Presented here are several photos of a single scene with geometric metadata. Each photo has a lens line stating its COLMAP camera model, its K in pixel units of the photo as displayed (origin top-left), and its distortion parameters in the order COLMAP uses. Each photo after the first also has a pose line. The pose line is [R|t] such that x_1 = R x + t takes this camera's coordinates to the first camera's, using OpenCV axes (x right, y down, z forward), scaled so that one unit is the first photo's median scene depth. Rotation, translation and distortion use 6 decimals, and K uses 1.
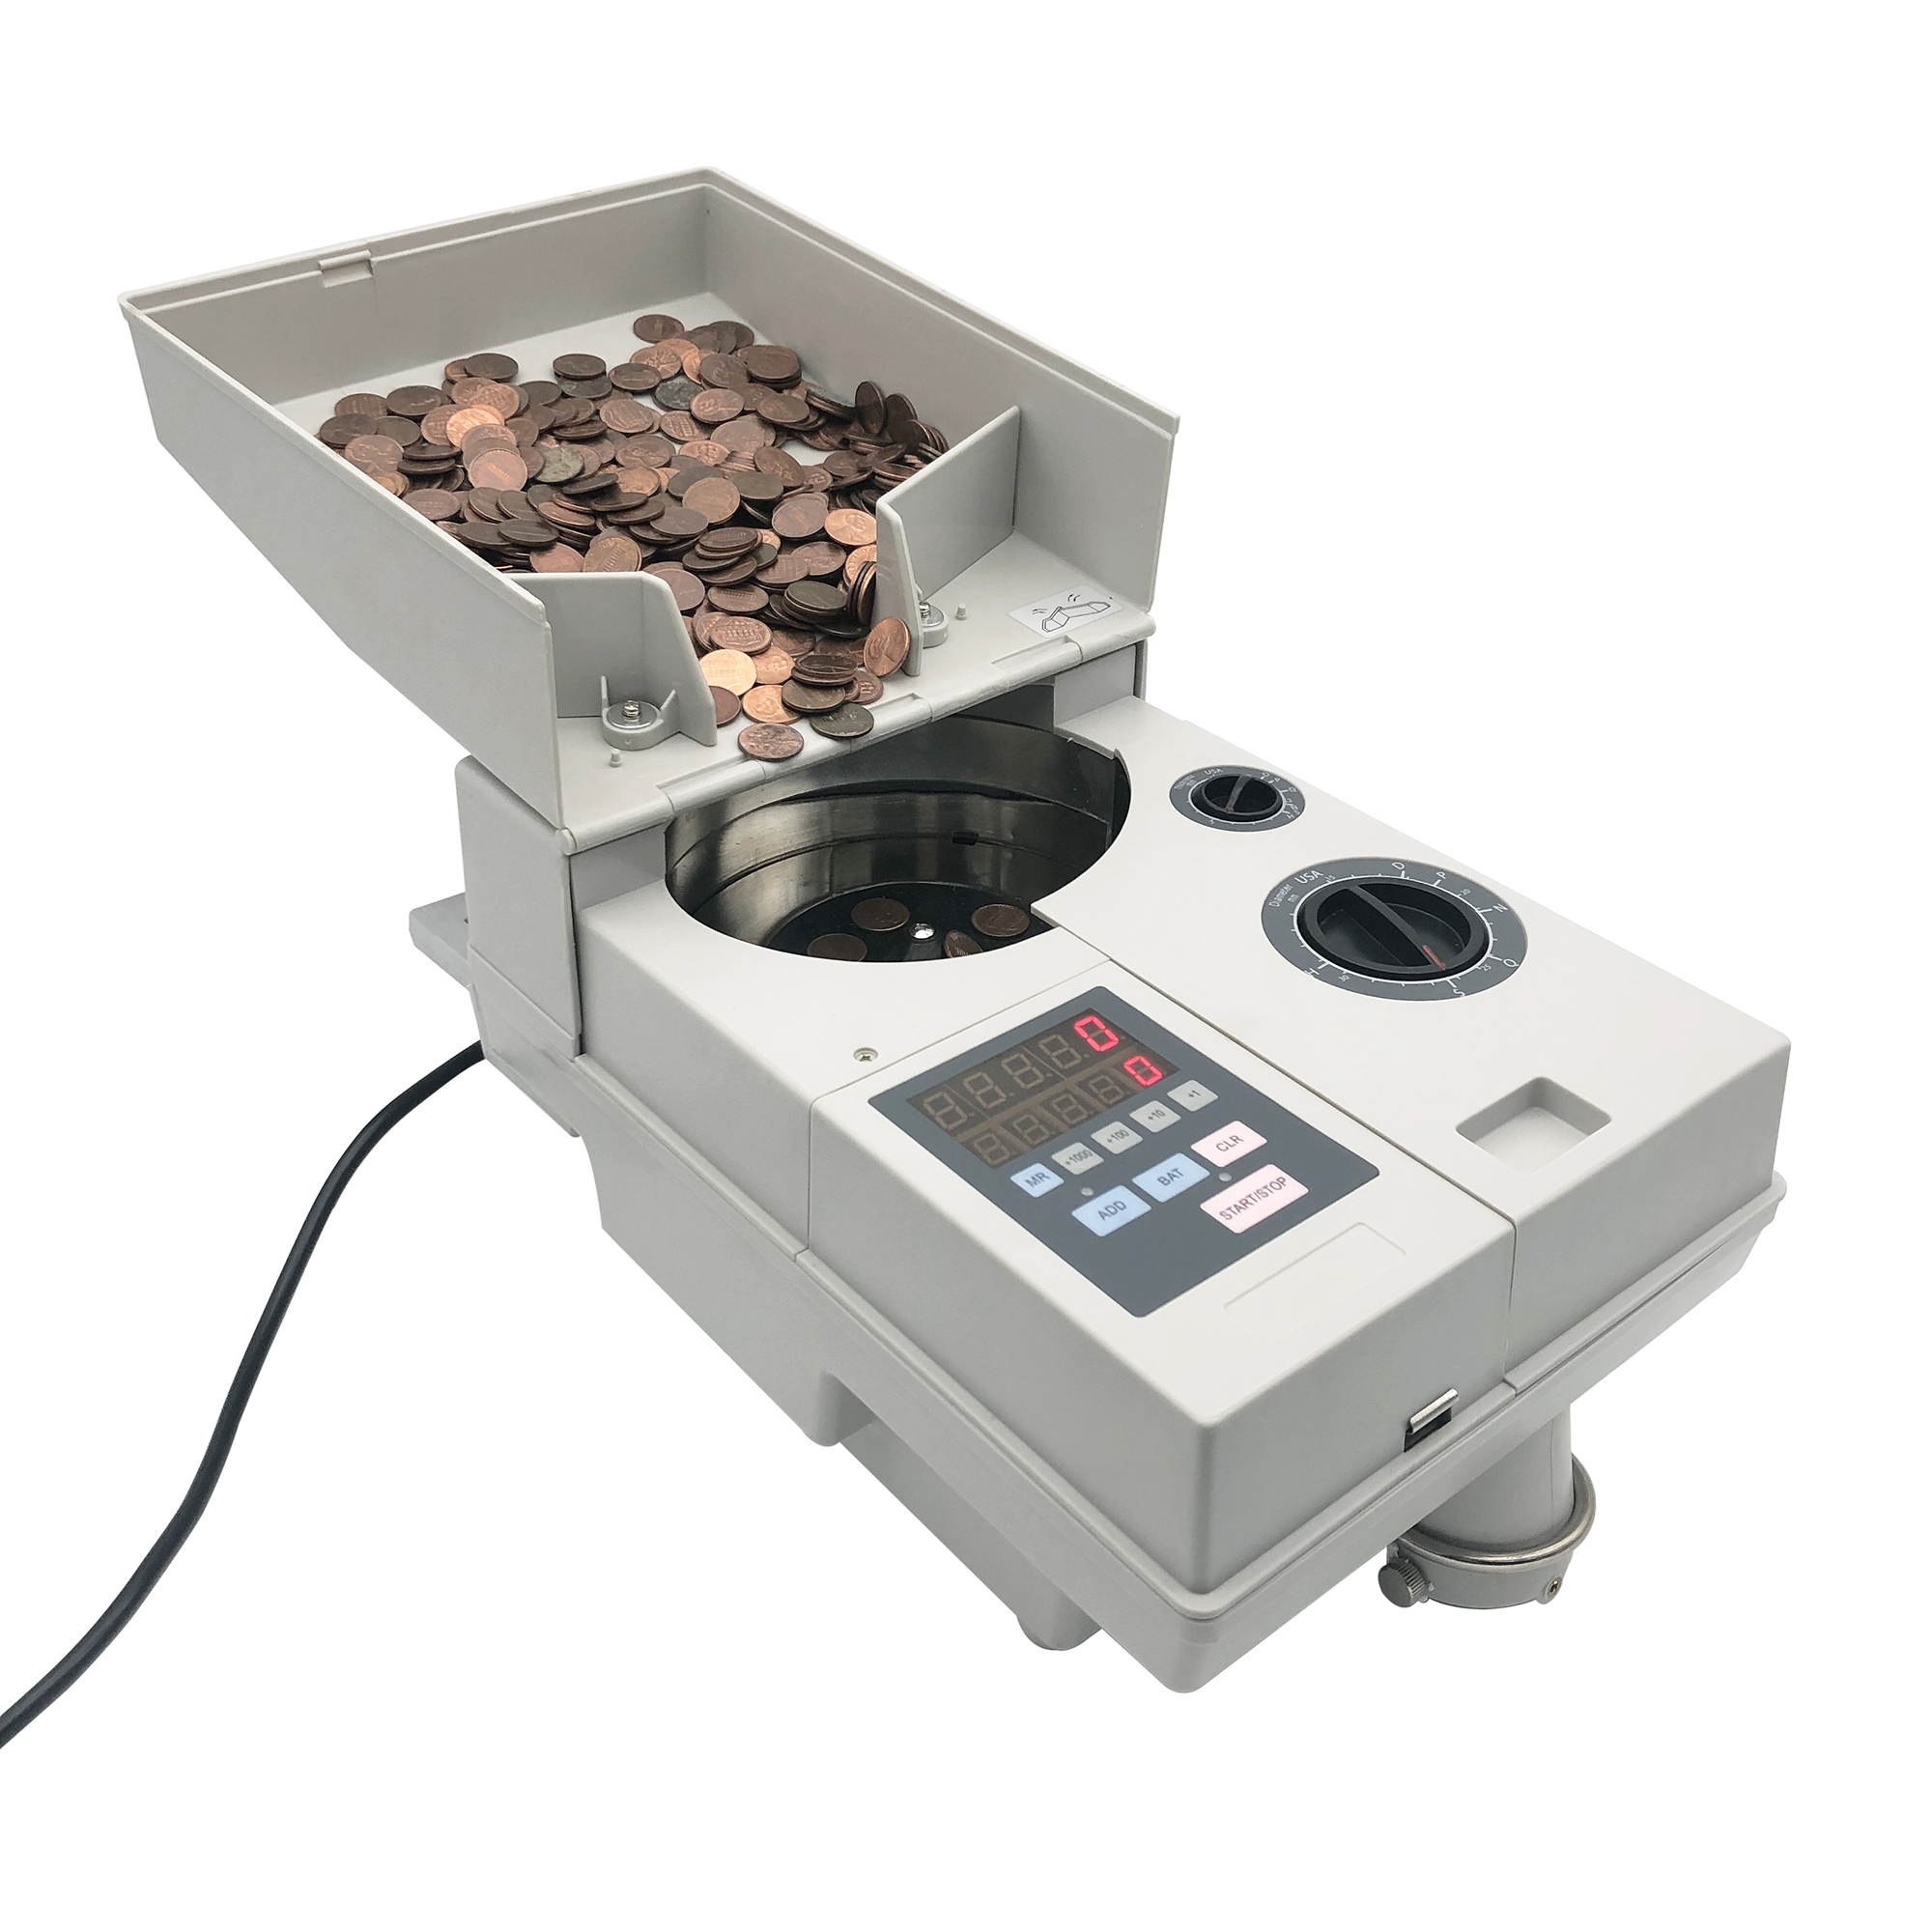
lens RADIAL K [[2154.5, 0, 965.1], [0, 2154.5, 921.6], [0, 0, 1]] dist [0.167600, -0.684908]
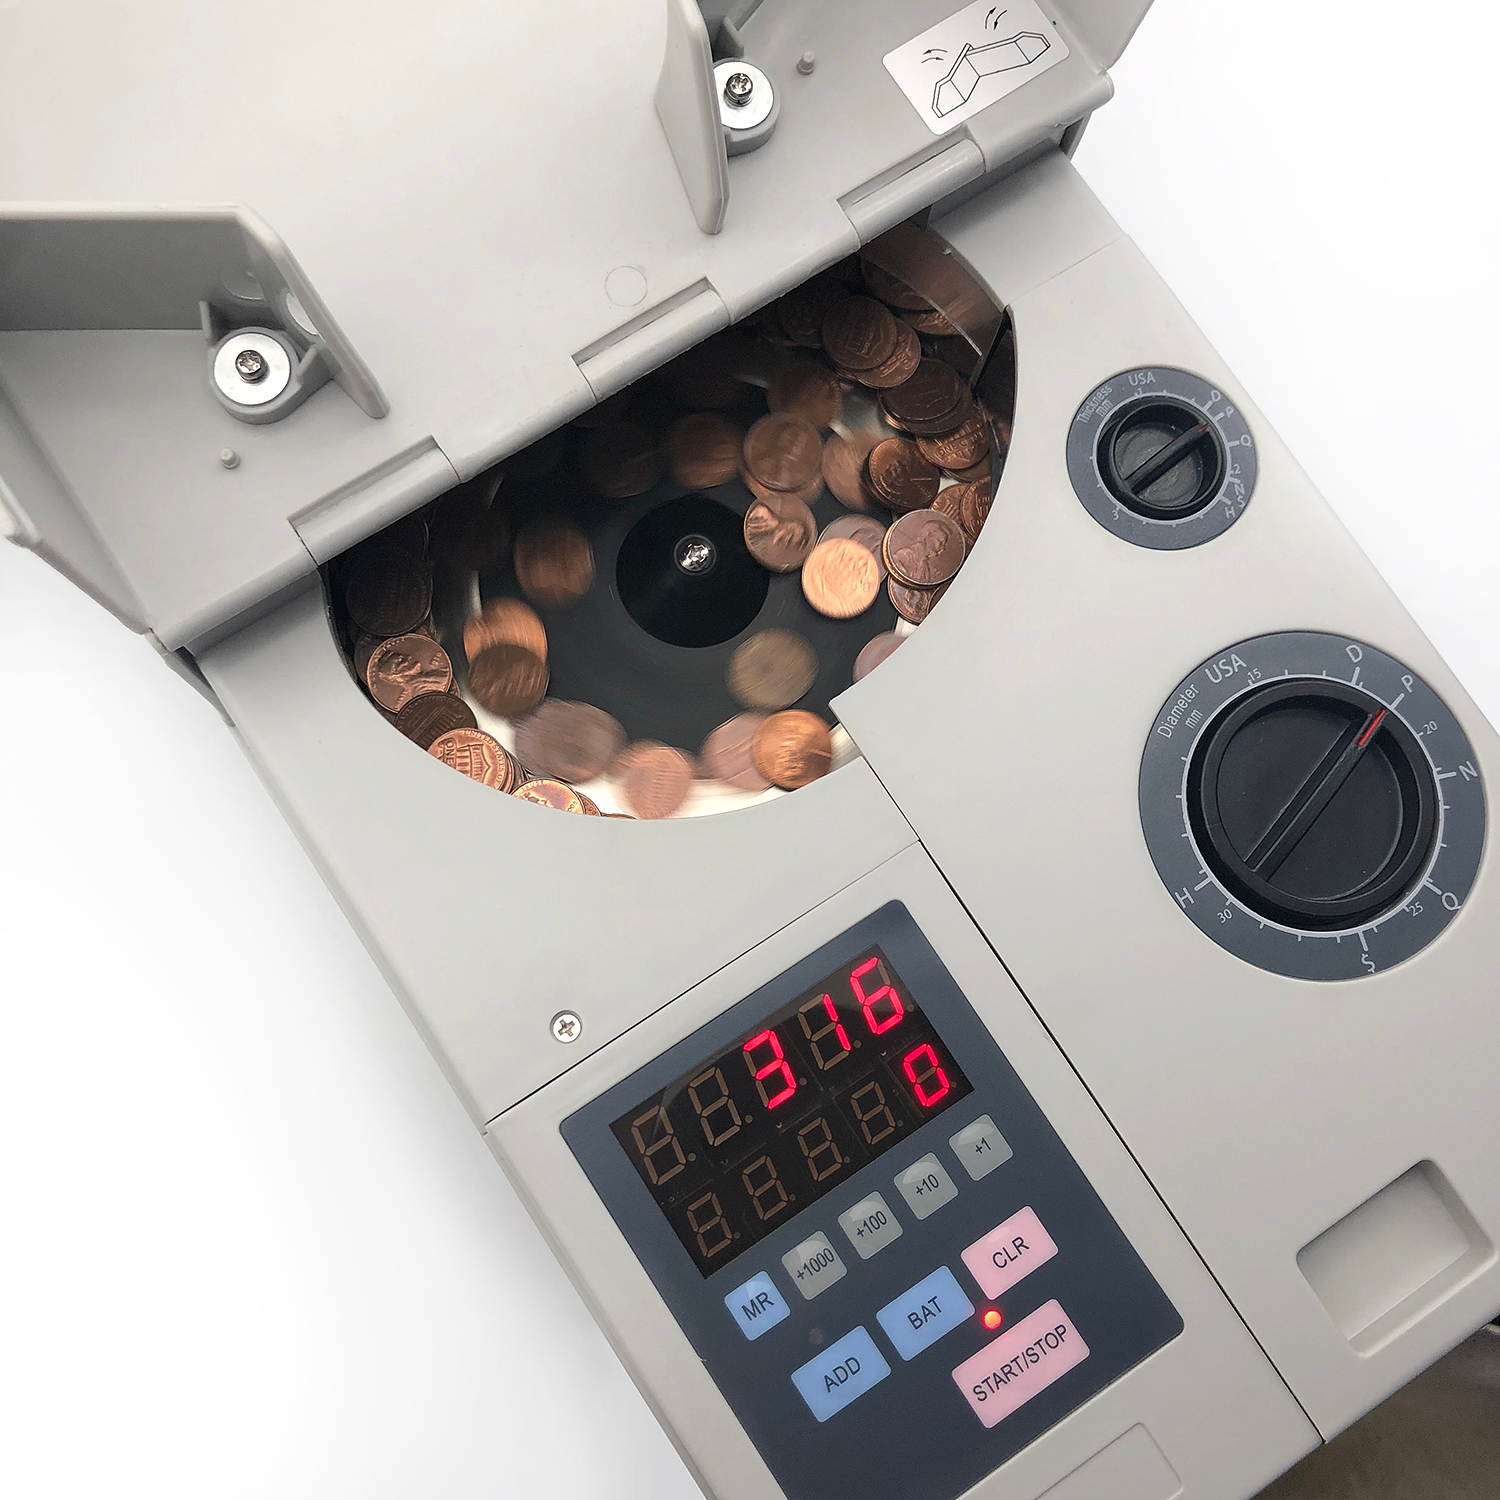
lens RADIAL K [[1672.7, 0, 749.3], [0, 1672.7, 715.5], [0, 0, 1]] dist [0.167600, -0.684908]
pose [[0.992628, 0.118724, 0.024365, -0.008621], [-0.101697, 0.706542, 0.700325, -0.390935], [0.065930, -0.697641, 0.713408, 0.593334]]
